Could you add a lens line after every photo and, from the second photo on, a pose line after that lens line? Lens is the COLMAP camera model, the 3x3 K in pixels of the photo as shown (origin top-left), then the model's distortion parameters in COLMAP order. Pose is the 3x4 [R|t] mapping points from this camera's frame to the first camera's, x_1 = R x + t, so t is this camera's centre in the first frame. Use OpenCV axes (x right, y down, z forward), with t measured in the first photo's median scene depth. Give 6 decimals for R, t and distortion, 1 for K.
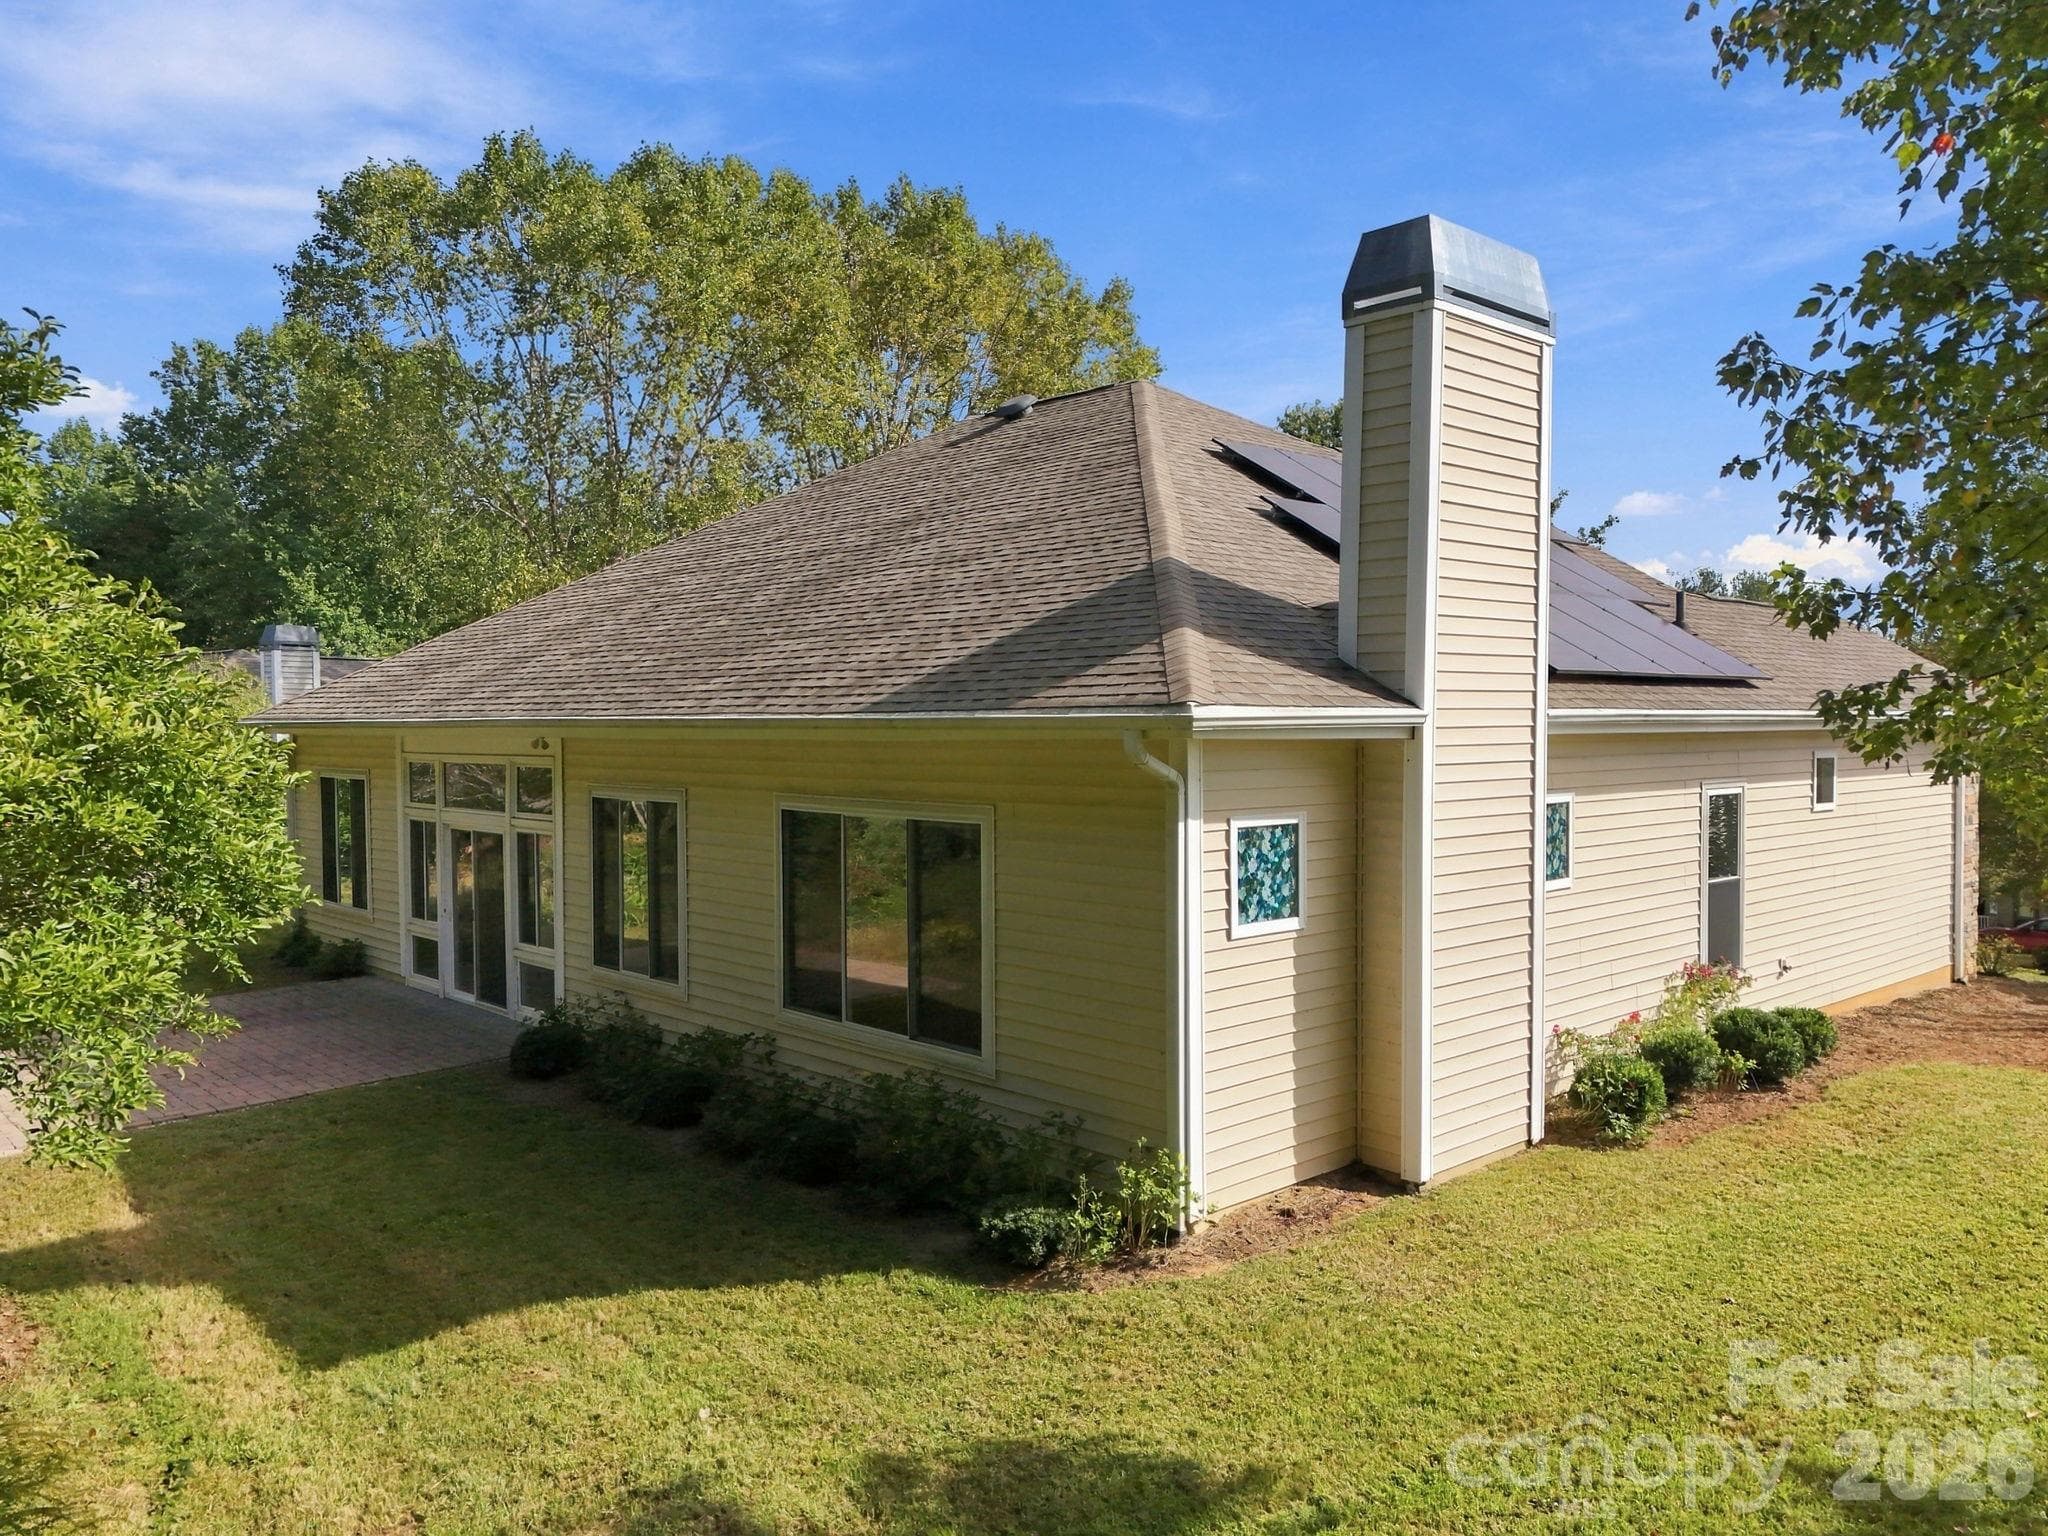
lens RADIAL K [[1493.1, 0, 1024.6], [0, 1493.1, 783.6], [0, 0, 1]] dist [0.062769, -0.043830]
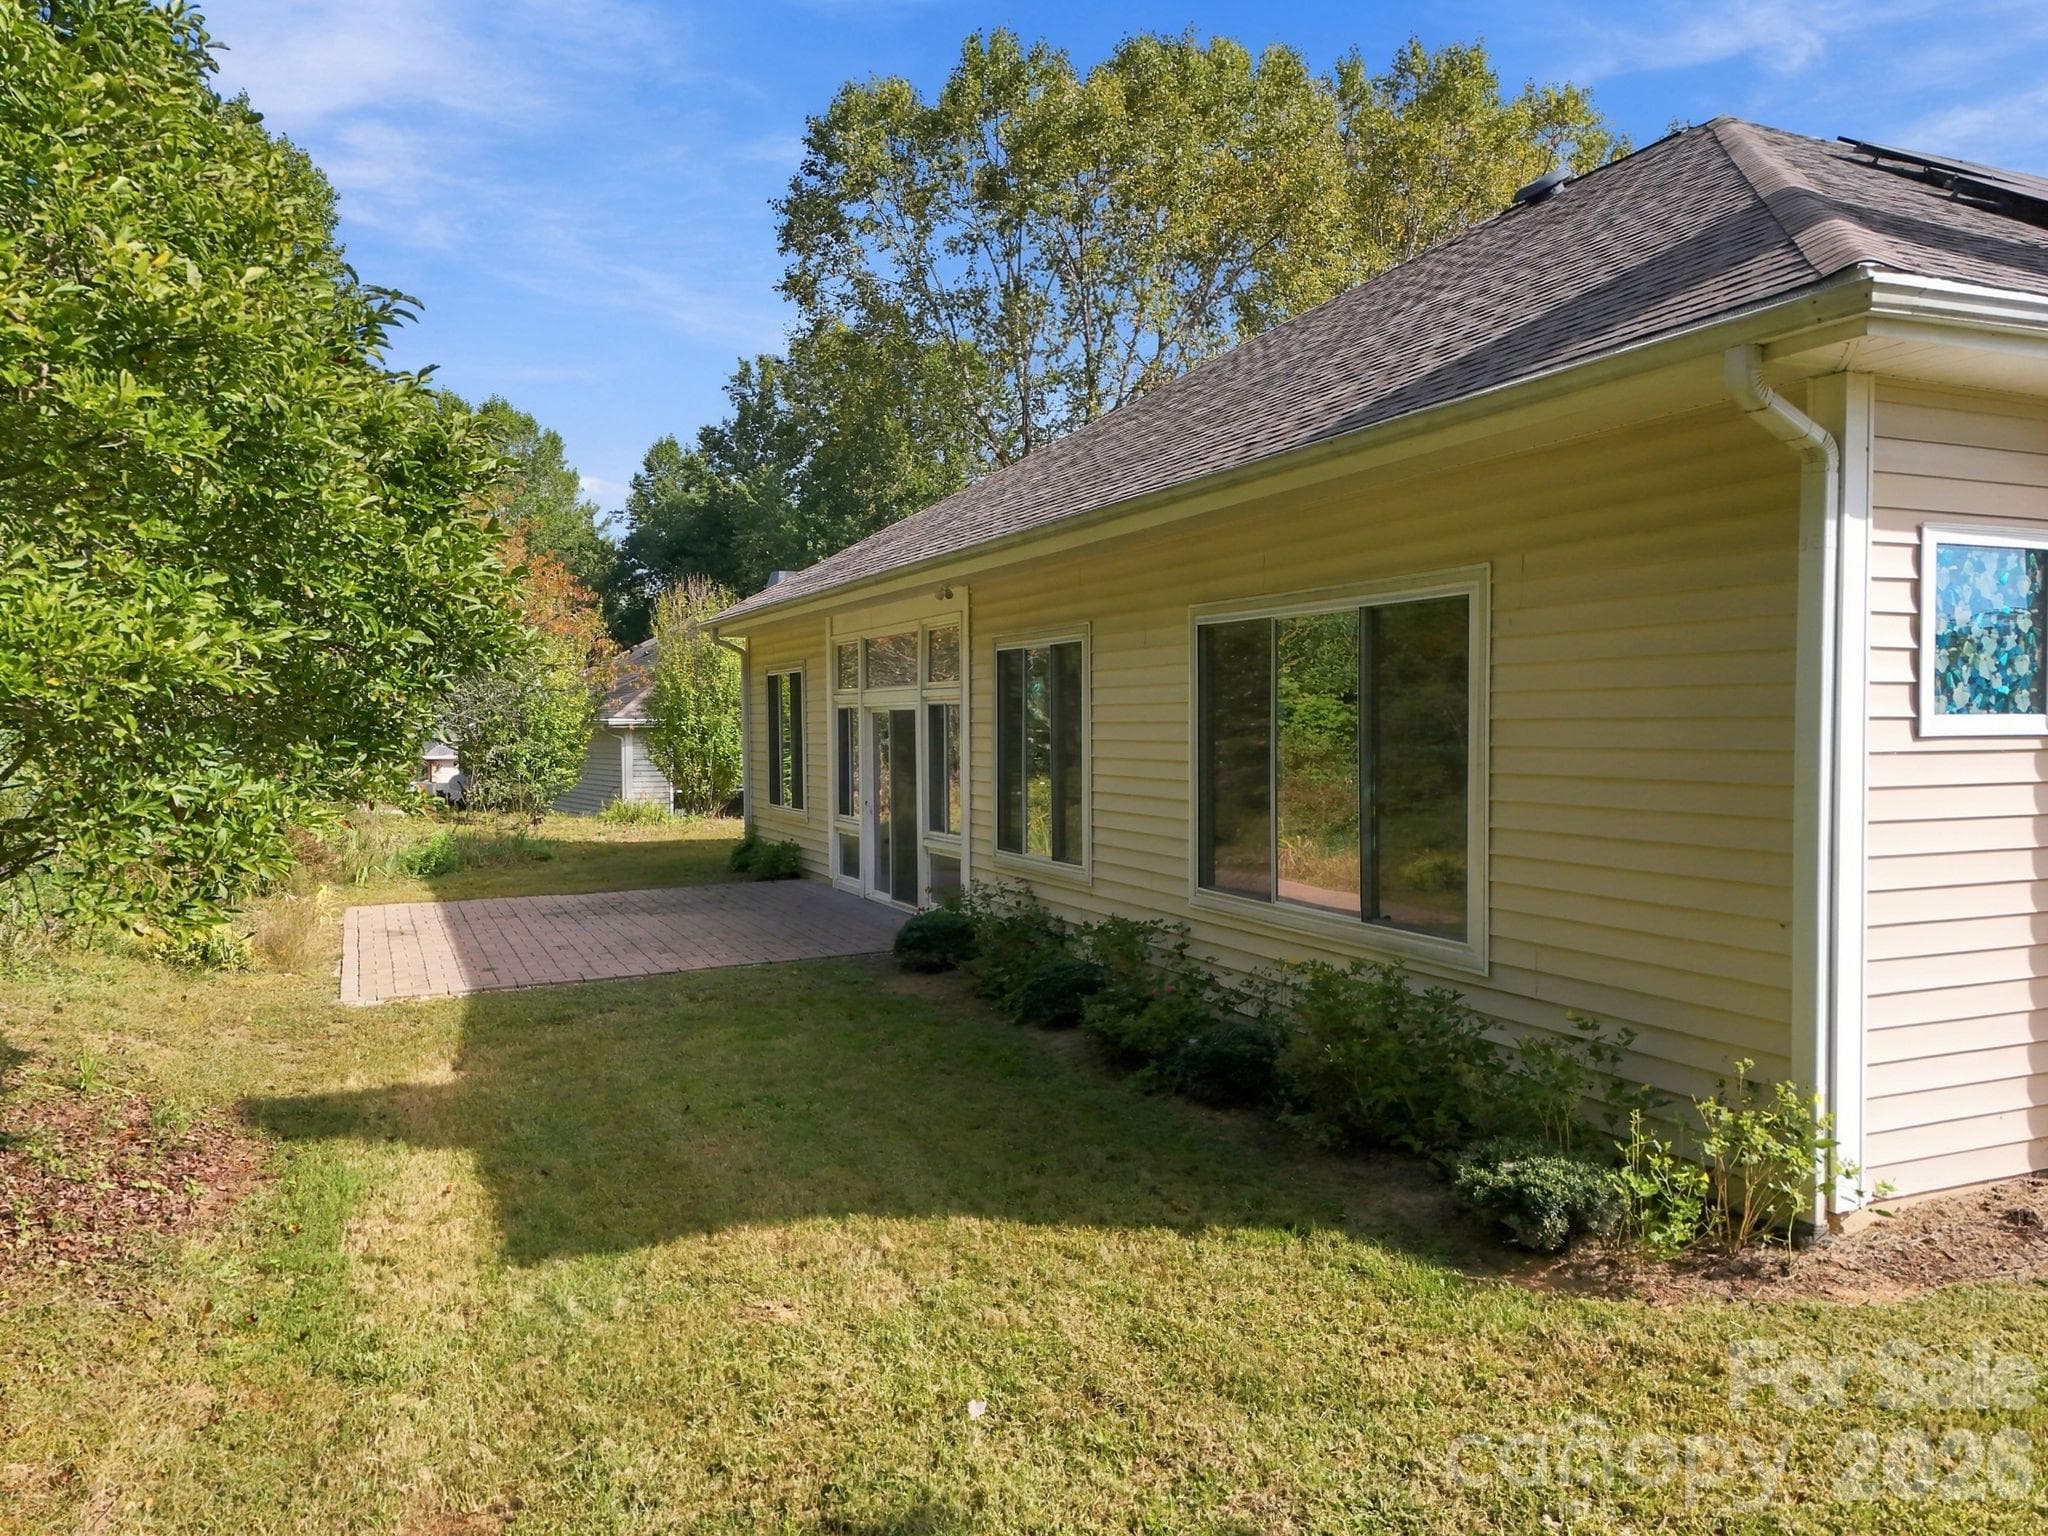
lens RADIAL K [[1493.1, 0, 1024.6], [0, 1493.1, 783.6], [0, 0, 1]] dist [0.062769, -0.043830]
pose [[0.944753, 0.014105, -0.327478, 0.003686], [-0.013028, 0.999900, 0.005483, 0.124121], [0.327523, -0.000914, 0.944843, 0.333405]]
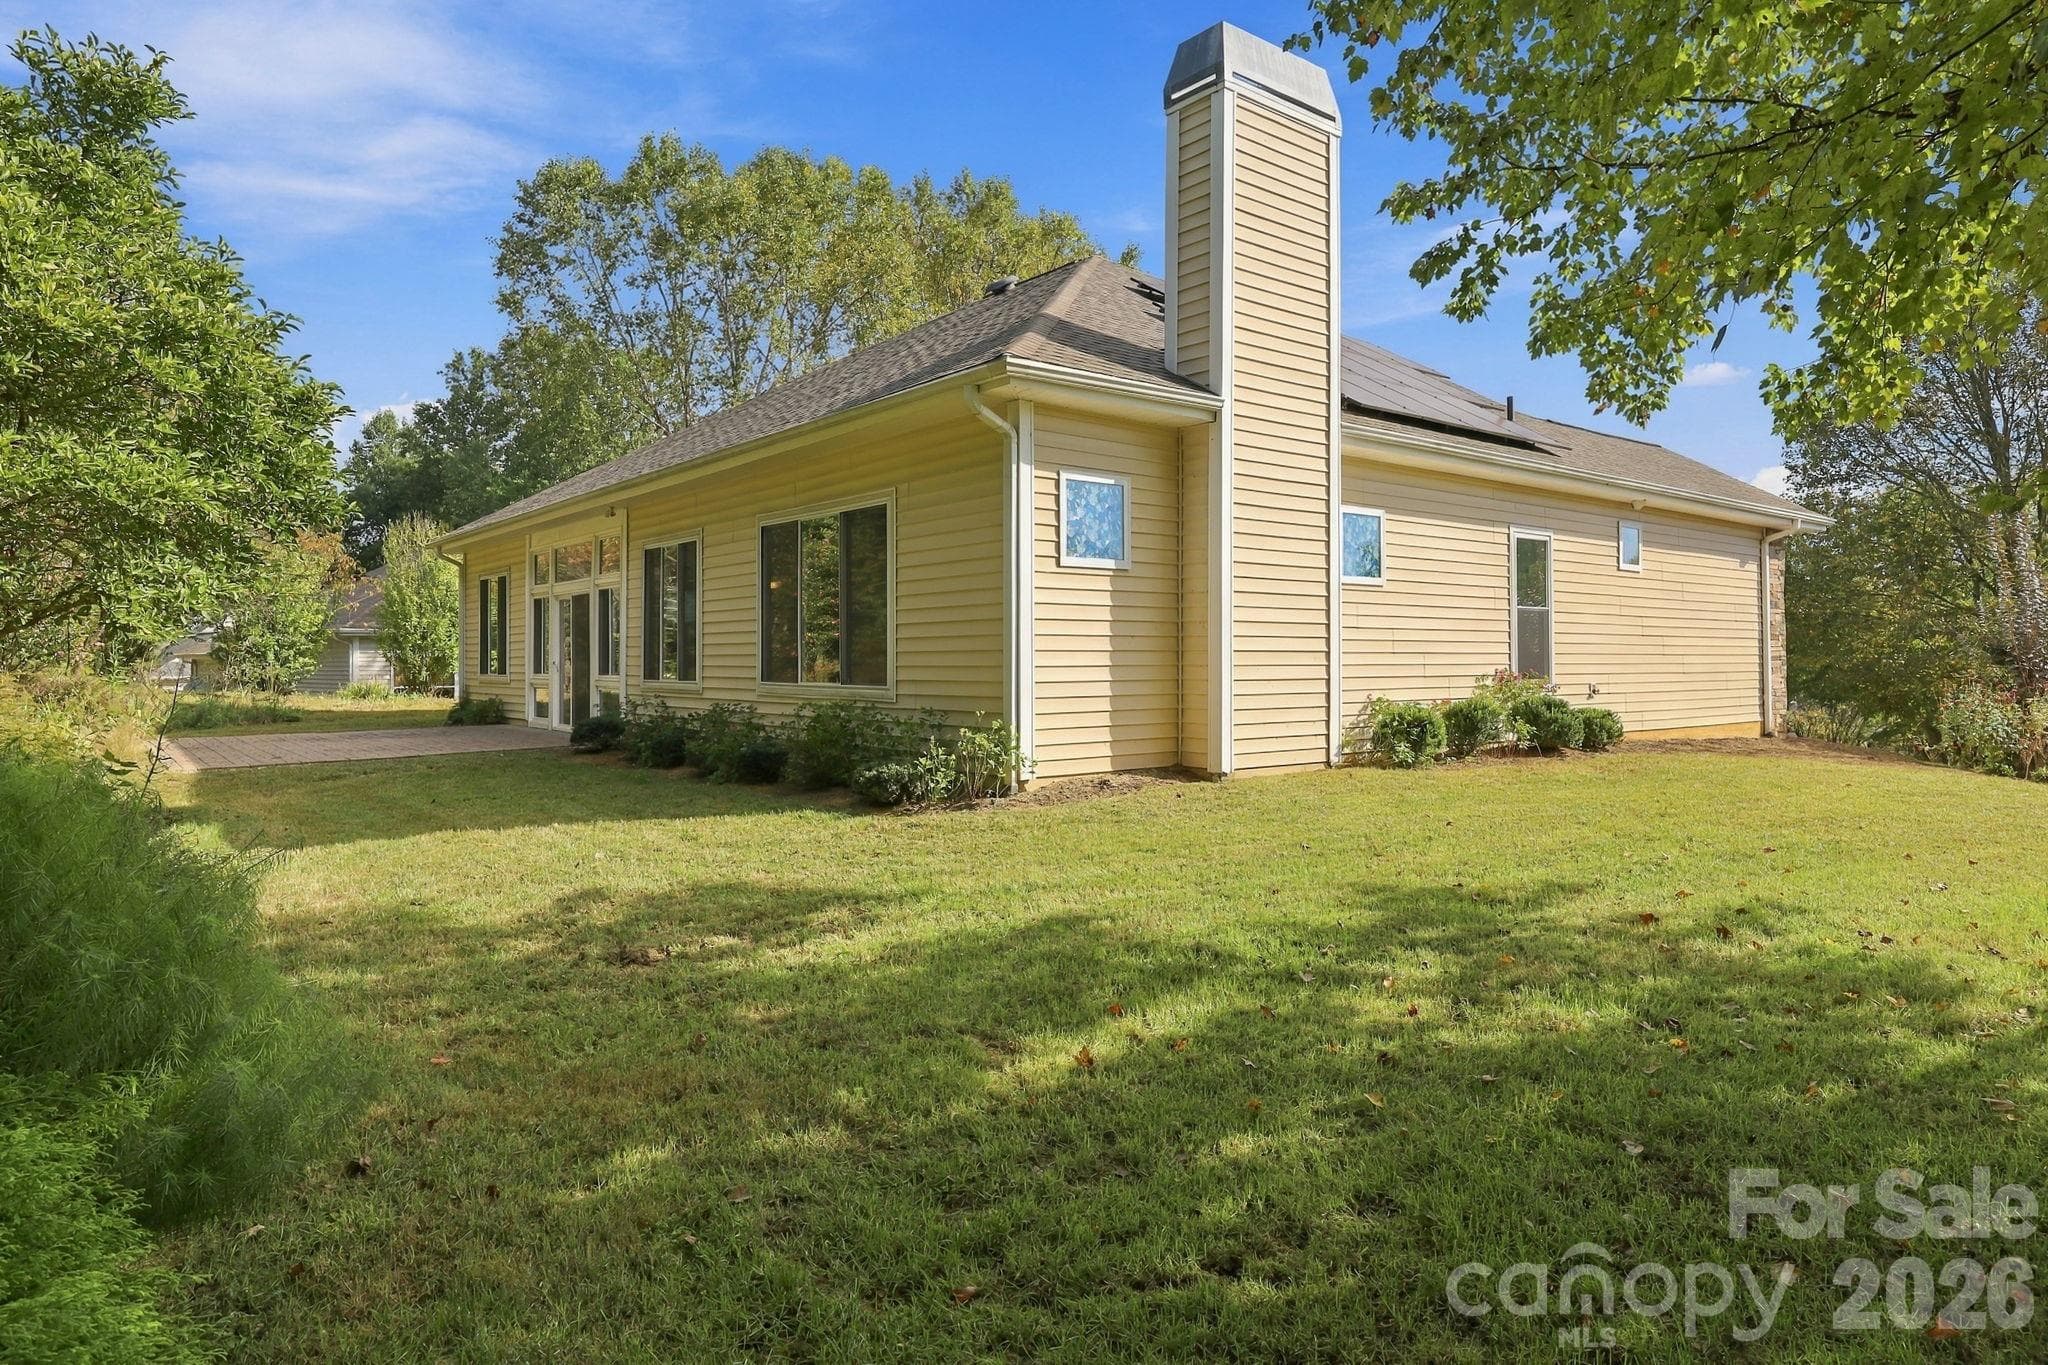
lens RADIAL K [[1204.6, 0, 1020.6], [0, 1204.6, 641.6], [0, 0, 1]] dist [-0.000705, -0.000438]
pose [[0.997133, 0.001667, -0.075653, 0.182750], [-0.005809, 0.998494, -0.054559, 0.225595], [0.075448, 0.054842, 0.995640, -0.018601]]
